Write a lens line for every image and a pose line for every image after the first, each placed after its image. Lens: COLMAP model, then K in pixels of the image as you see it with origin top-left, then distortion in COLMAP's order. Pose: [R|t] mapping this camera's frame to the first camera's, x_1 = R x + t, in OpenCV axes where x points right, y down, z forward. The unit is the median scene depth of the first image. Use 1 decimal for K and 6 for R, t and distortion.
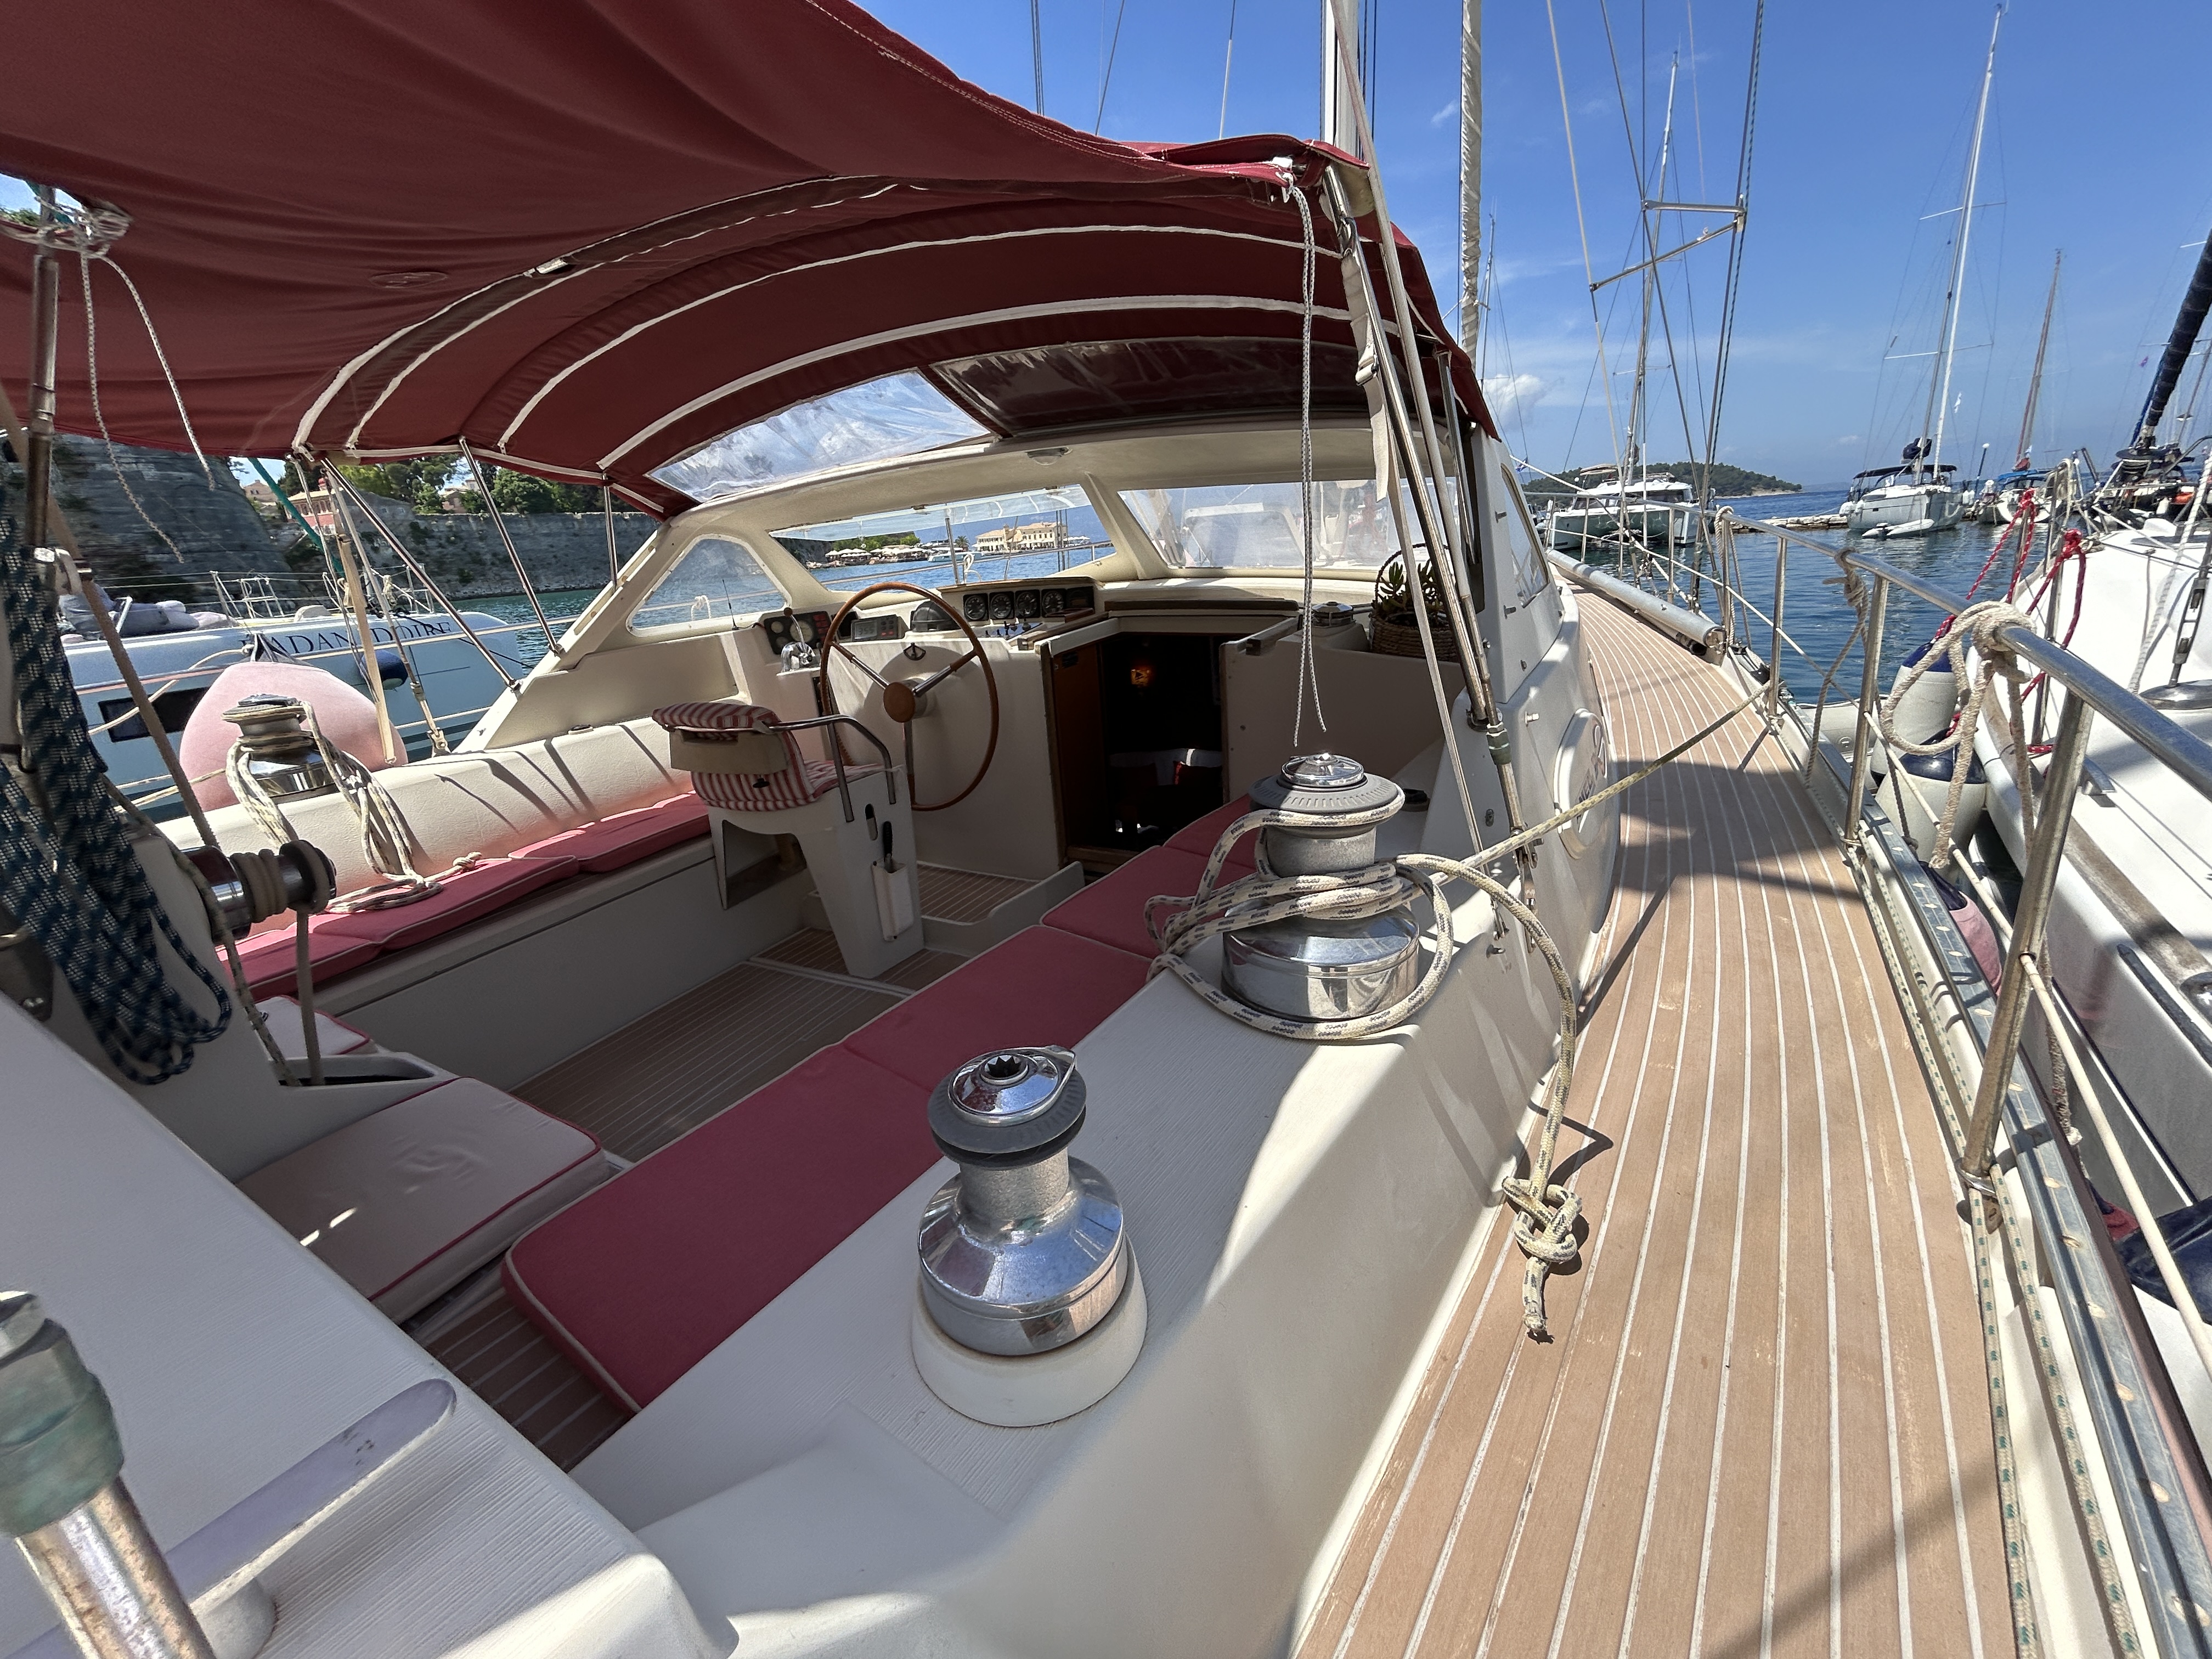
lens RADIAL K [[899.9, 0, 1116.6], [0, 899.9, 822.7], [0, 0, 1]] dist [-0.003061, 0.000152]
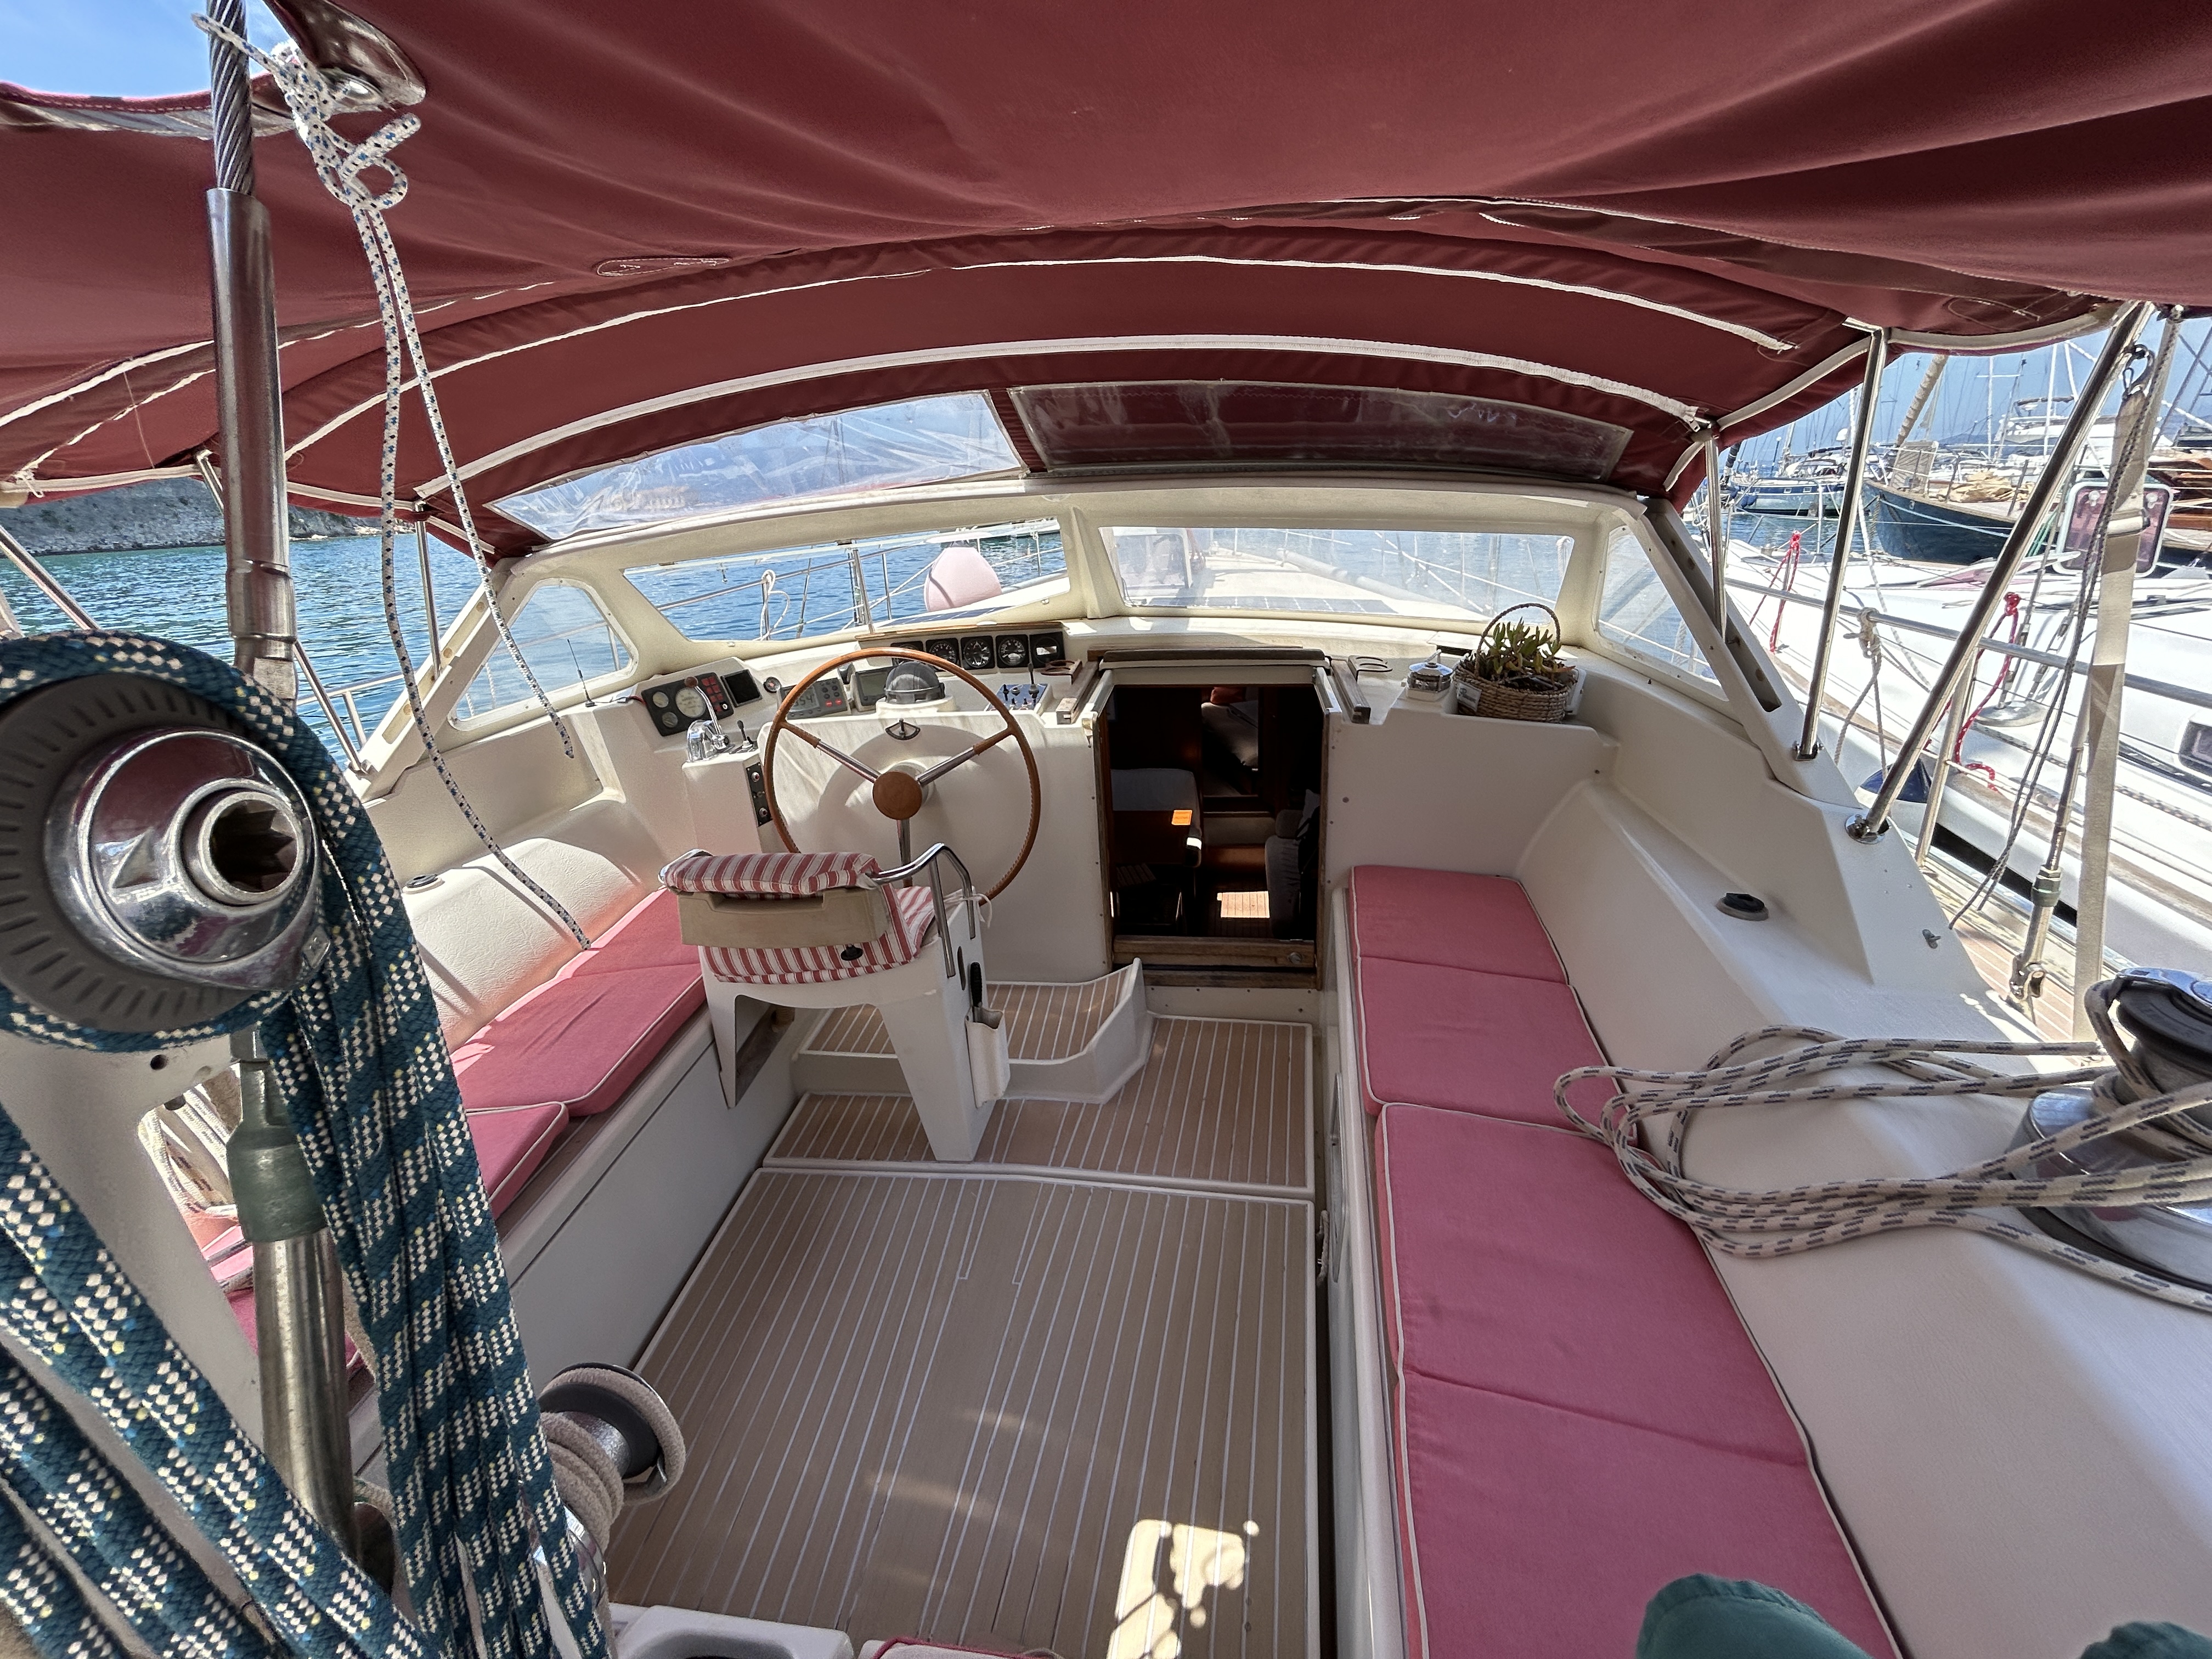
lens RADIAL K [[899.9, 0, 1116.6], [0, 899.9, 822.7], [0, 0, 1]] dist [-0.003061, 0.000152]
pose [[0.926146, -0.112988, 0.359843, -0.365179], [0.103998, 0.993590, 0.044314, -0.130042], [-0.362543, -0.003618, 0.931960, 0.191101]]
